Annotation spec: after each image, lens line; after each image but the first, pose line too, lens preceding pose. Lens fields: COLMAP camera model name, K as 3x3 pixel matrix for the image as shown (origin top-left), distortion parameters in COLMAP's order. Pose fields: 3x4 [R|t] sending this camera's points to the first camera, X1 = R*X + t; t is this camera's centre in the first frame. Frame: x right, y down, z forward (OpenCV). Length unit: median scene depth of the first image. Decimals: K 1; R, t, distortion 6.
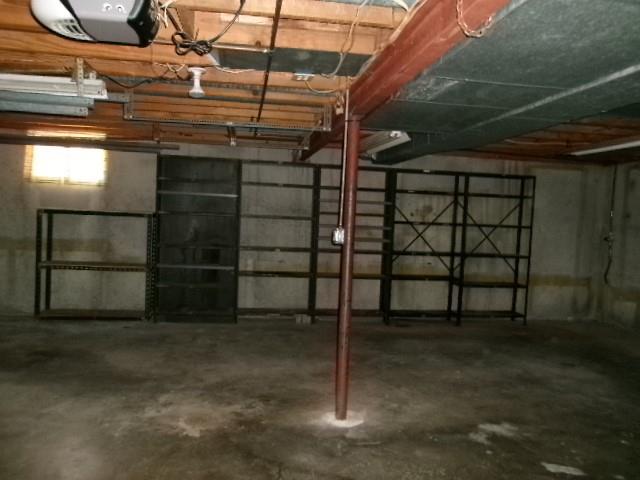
lens RADIAL K [[491.4, 0, 318.4], [0, 491.4, 238.1], [0, 0, 1]] dist [-0.003943, 0.018913]
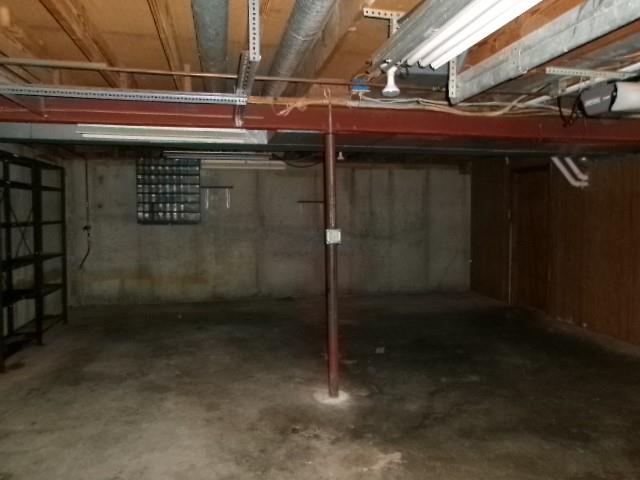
lens RADIAL K [[491.4, 0, 319.1], [0, 491.4, 241.0], [0, 0, 1]] dist [-0.003943, 0.018913]
pose [[-0.054053, -0.098400, 0.993678, -1.001068], [0.048496, 0.993700, 0.101040, -0.103668], [-0.997360, 0.053651, -0.048940, 1.019322]]
